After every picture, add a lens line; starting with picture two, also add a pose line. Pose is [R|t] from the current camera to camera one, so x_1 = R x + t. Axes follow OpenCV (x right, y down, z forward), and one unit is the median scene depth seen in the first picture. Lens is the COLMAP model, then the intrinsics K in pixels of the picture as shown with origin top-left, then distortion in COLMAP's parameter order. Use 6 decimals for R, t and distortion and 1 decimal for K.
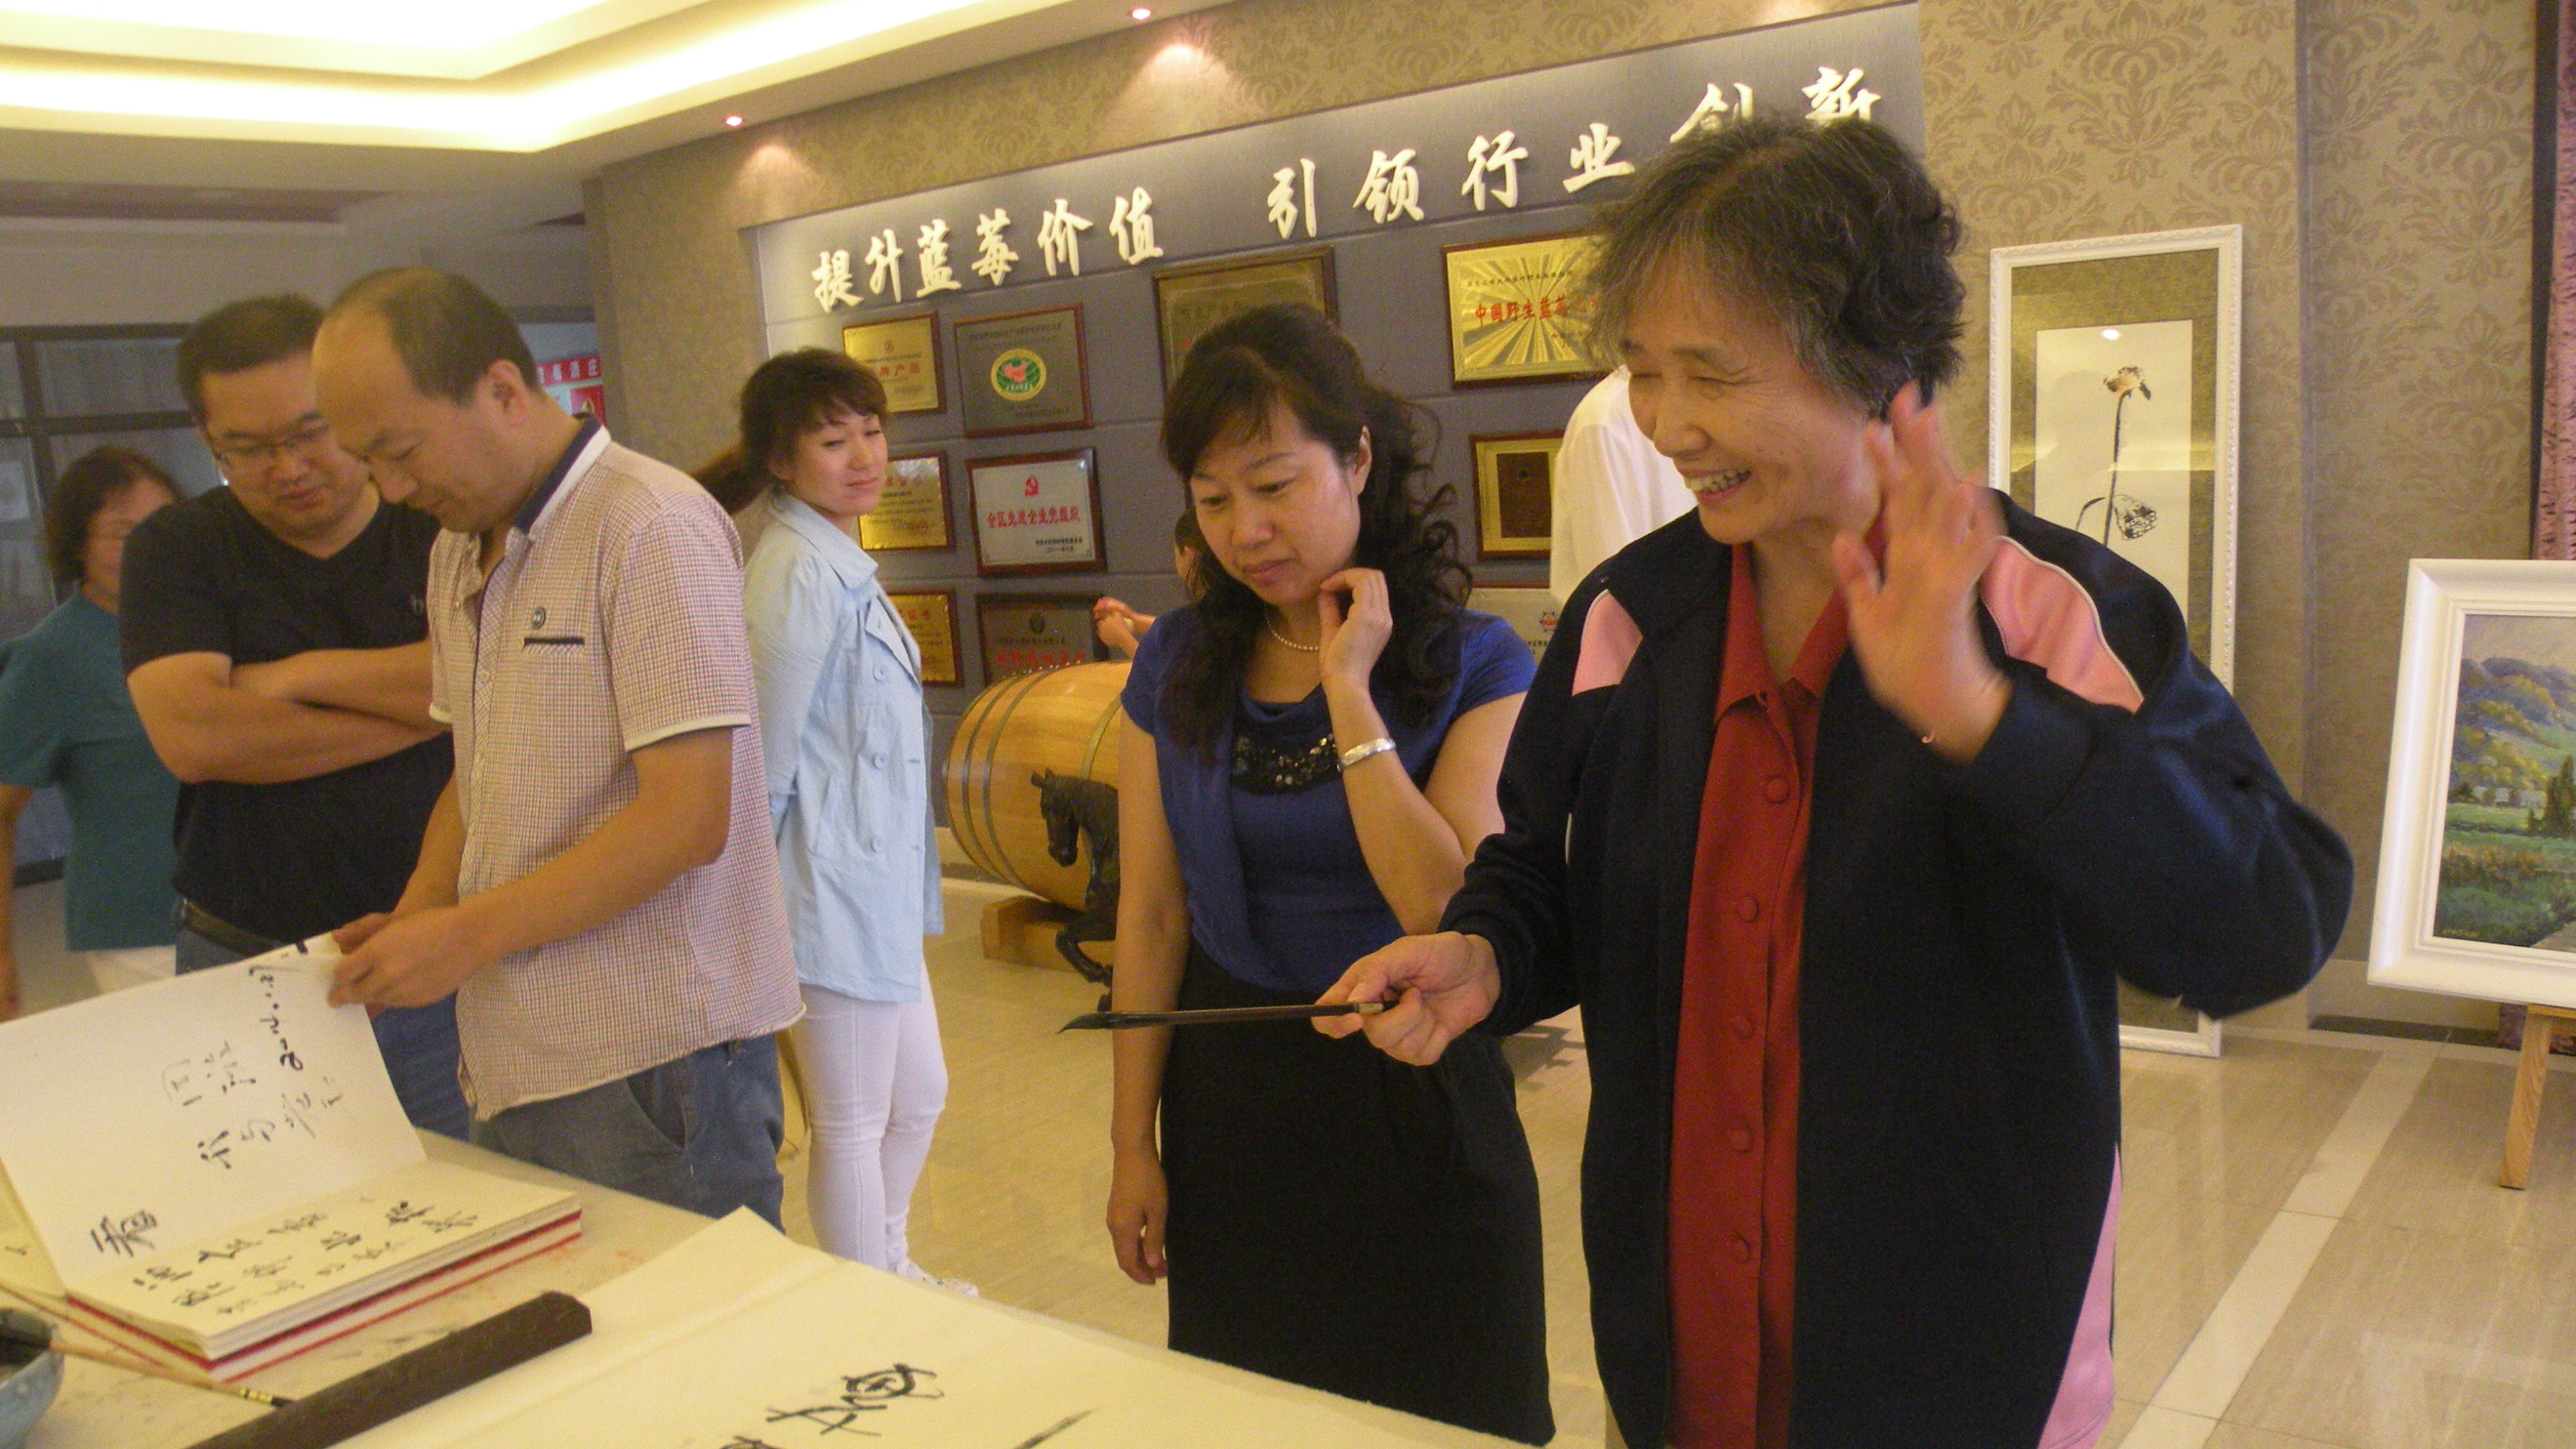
lens RADIAL K [[2049.0, 0, 1288.2], [0, 2049.0, 752.3], [0, 0, 1]] dist [-0.163165, 0.143853]
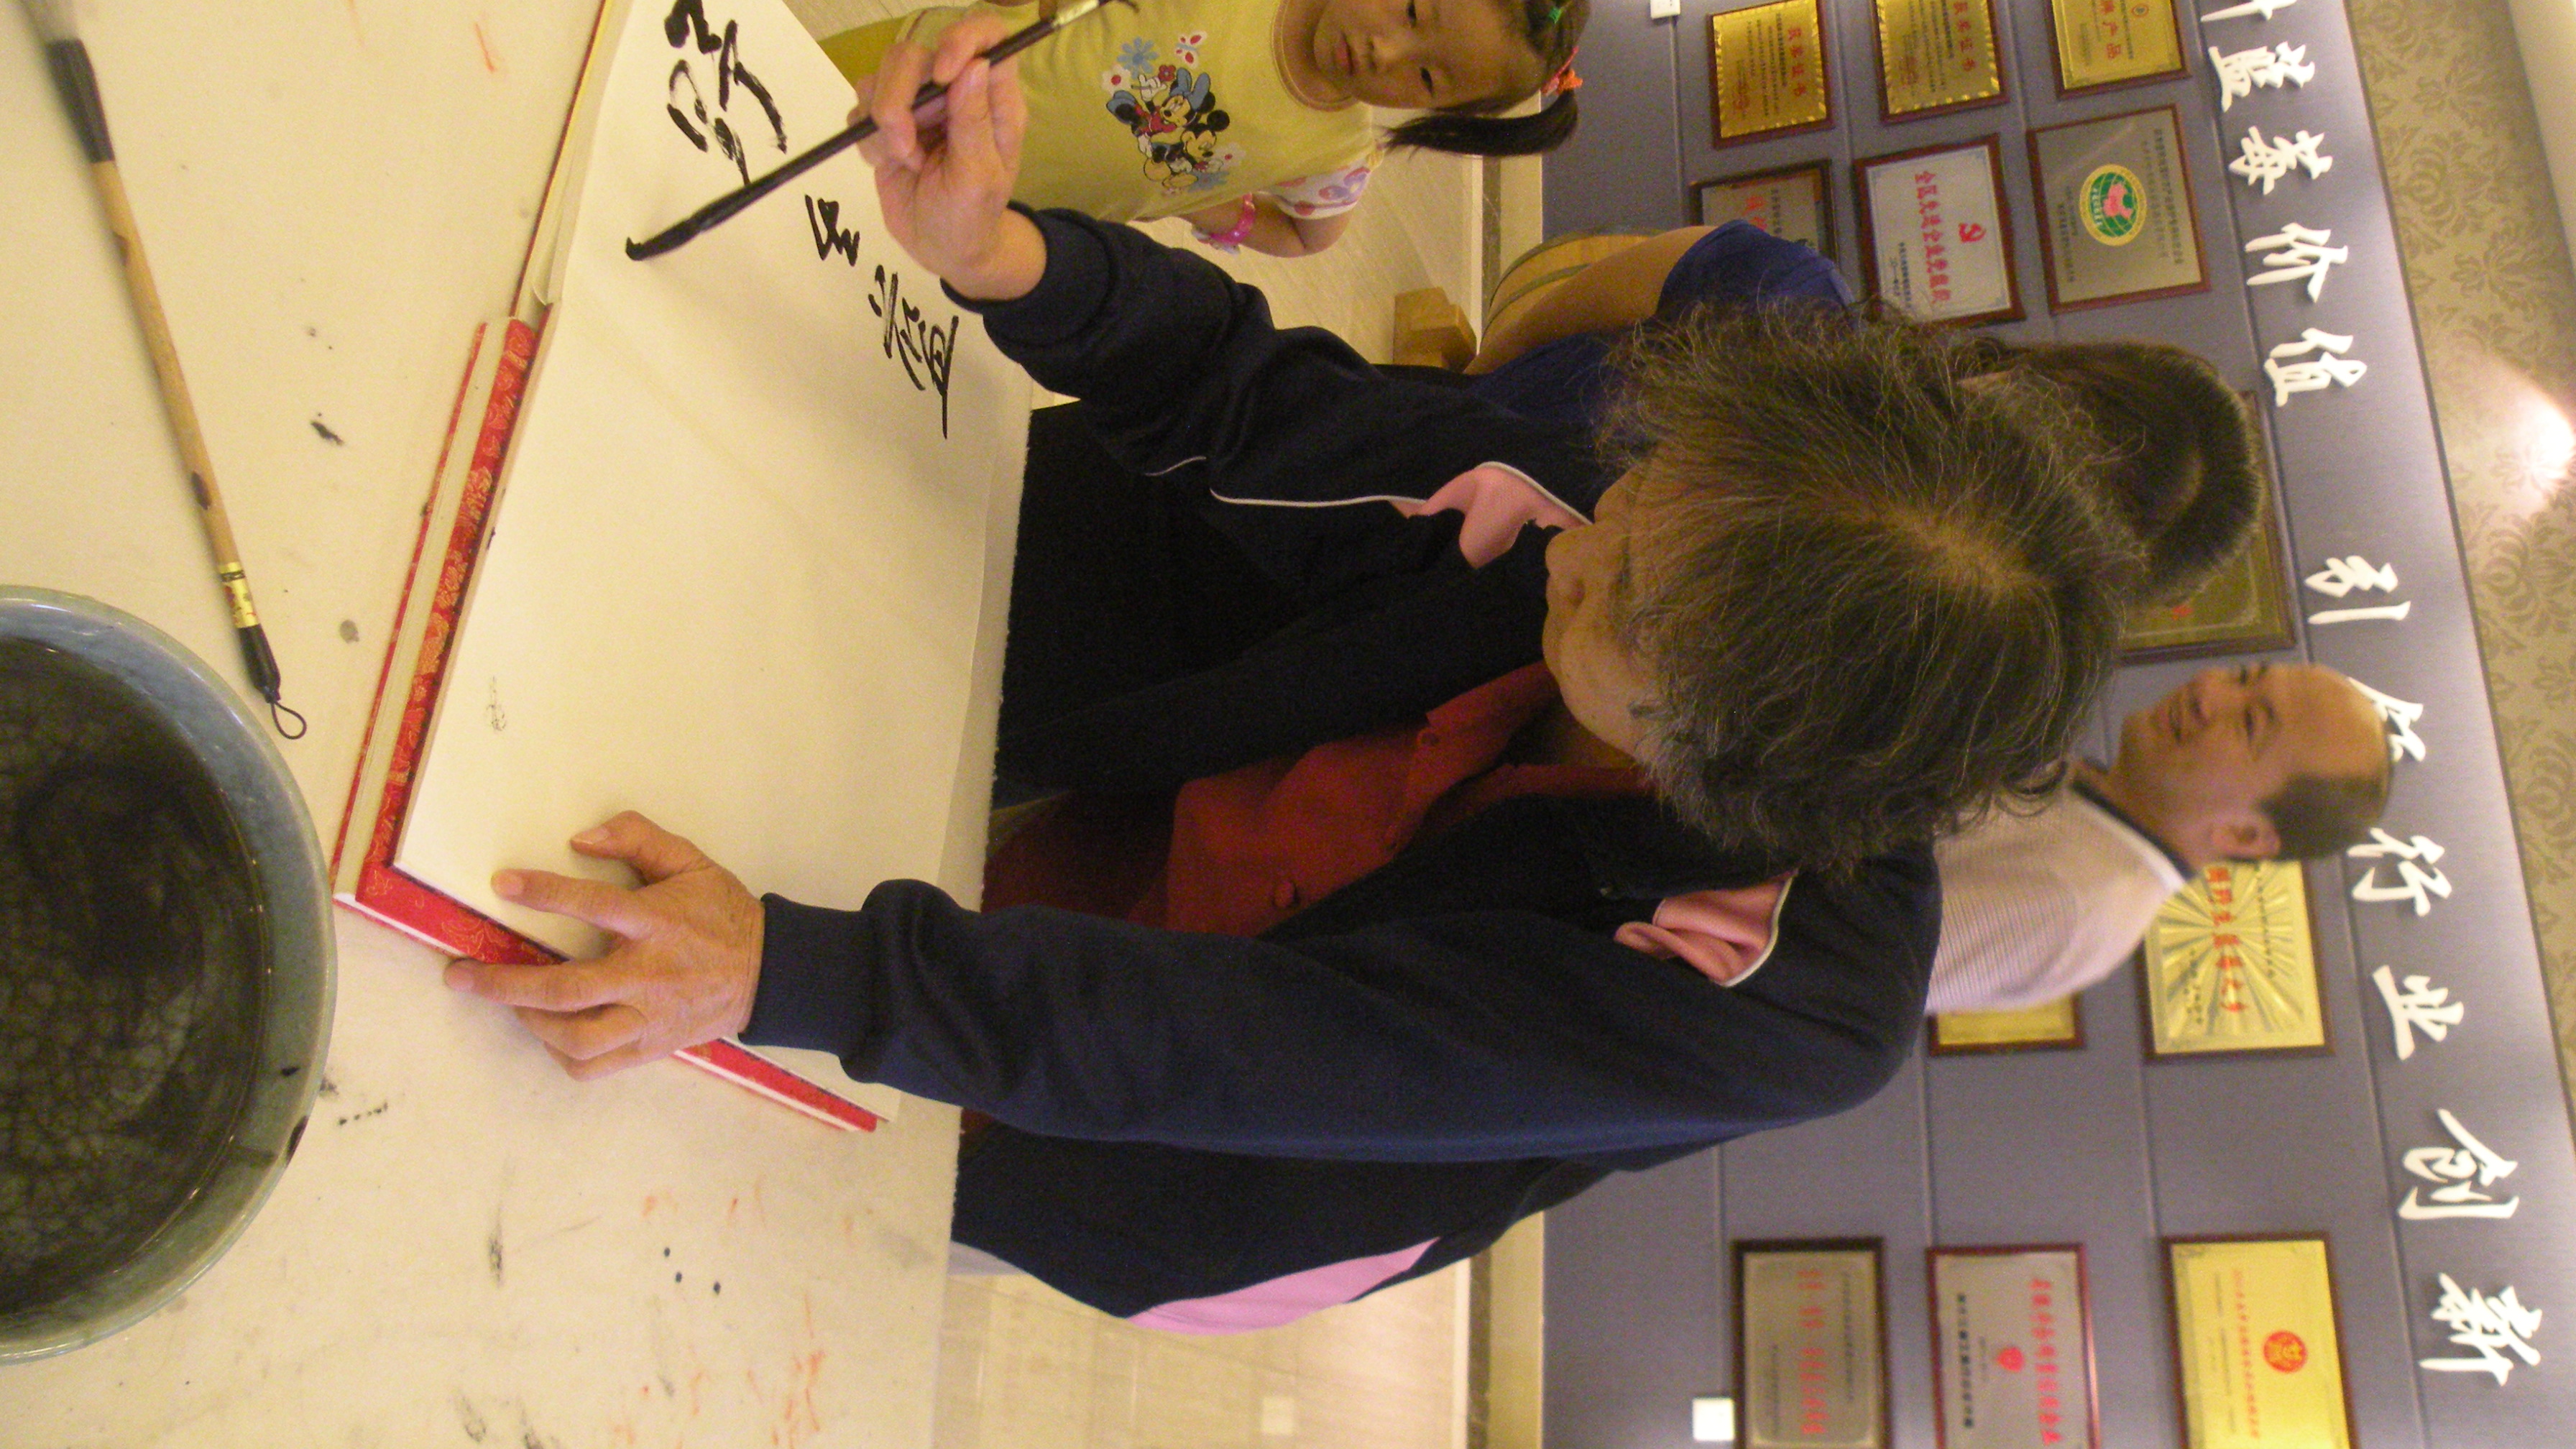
lens RADIAL K [[2049.0, 0, 1288.2], [0, 2049.0, 752.3], [0, 0, 1]] dist [-0.163165, 0.143853]
pose [[0.117004, 0.958139, 0.261304, -0.206394], [-0.980097, 0.068911, 0.186177, 0.003620], [0.160376, -0.277886, 0.947132, 0.175883]]
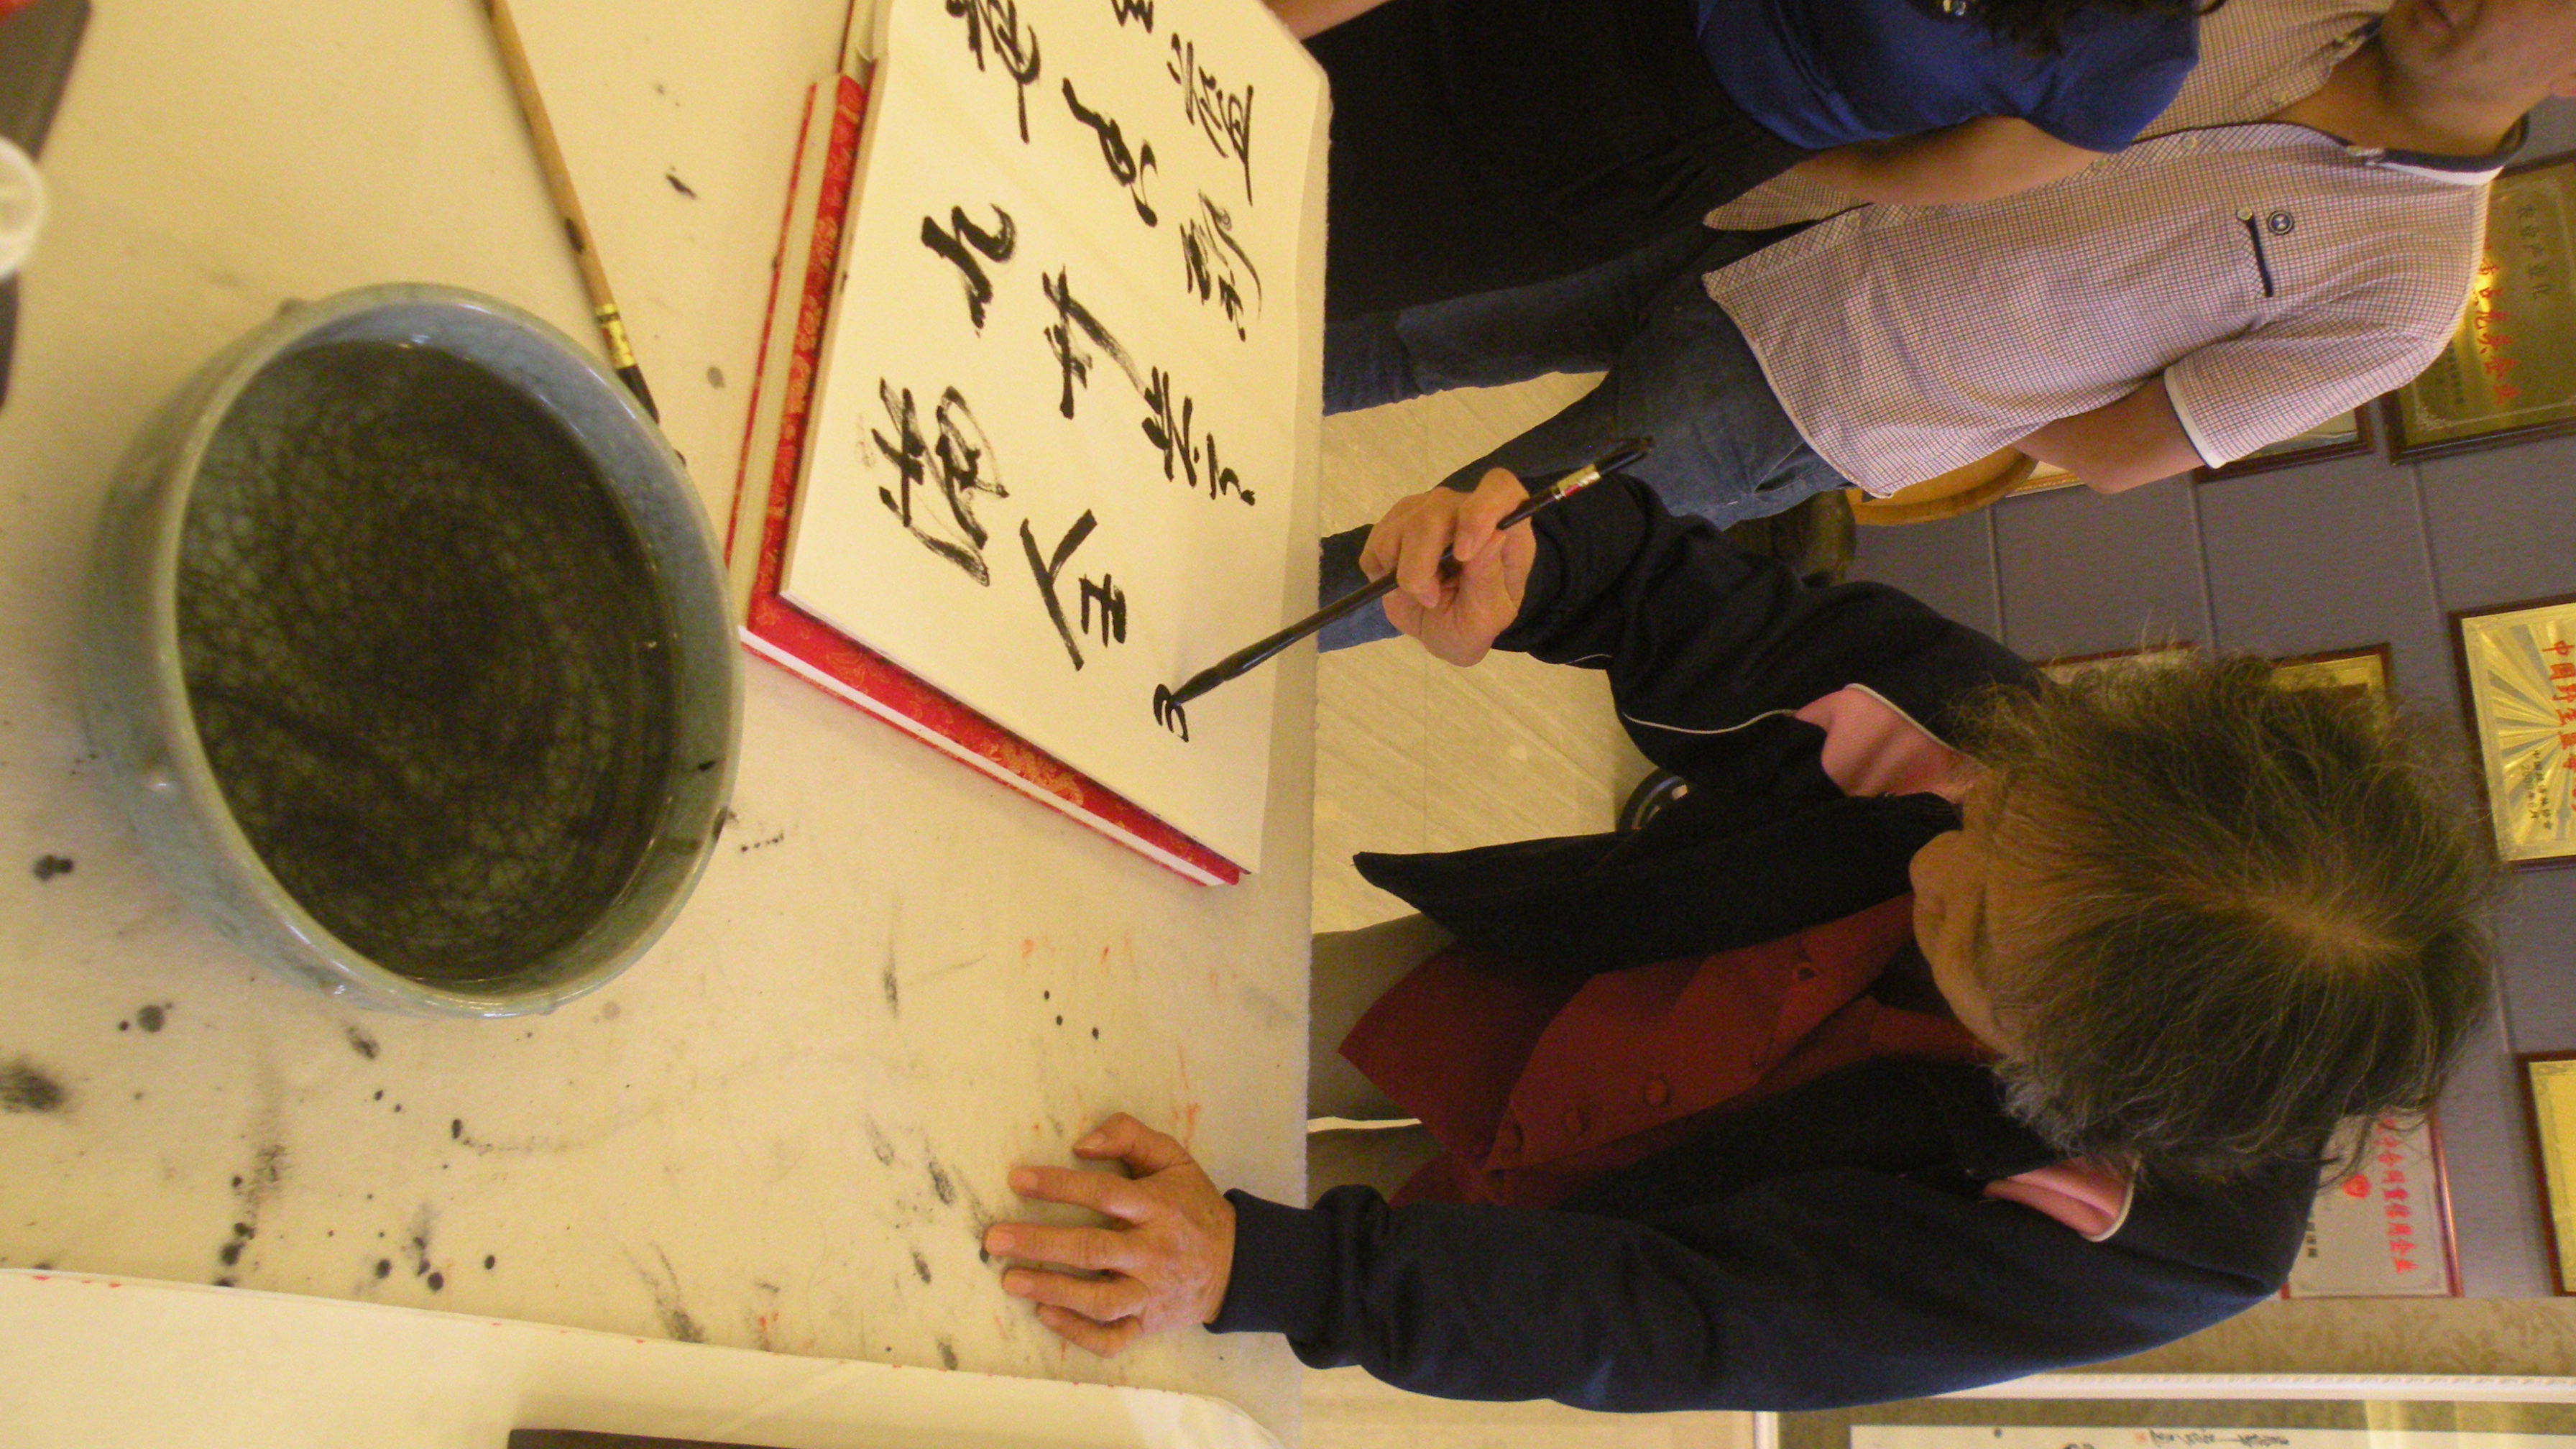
lens RADIAL K [[2057.3, 0, 1289.9], [0, 2057.3, 754.6], [0, 0, 1]] dist [-0.158041, 0.149122]
pose [[0.212280, 0.933380, 0.289376, -0.194107], [-0.942148, 0.116874, 0.314163, 0.011892], [0.259413, -0.339325, 0.904192, 0.169861]]
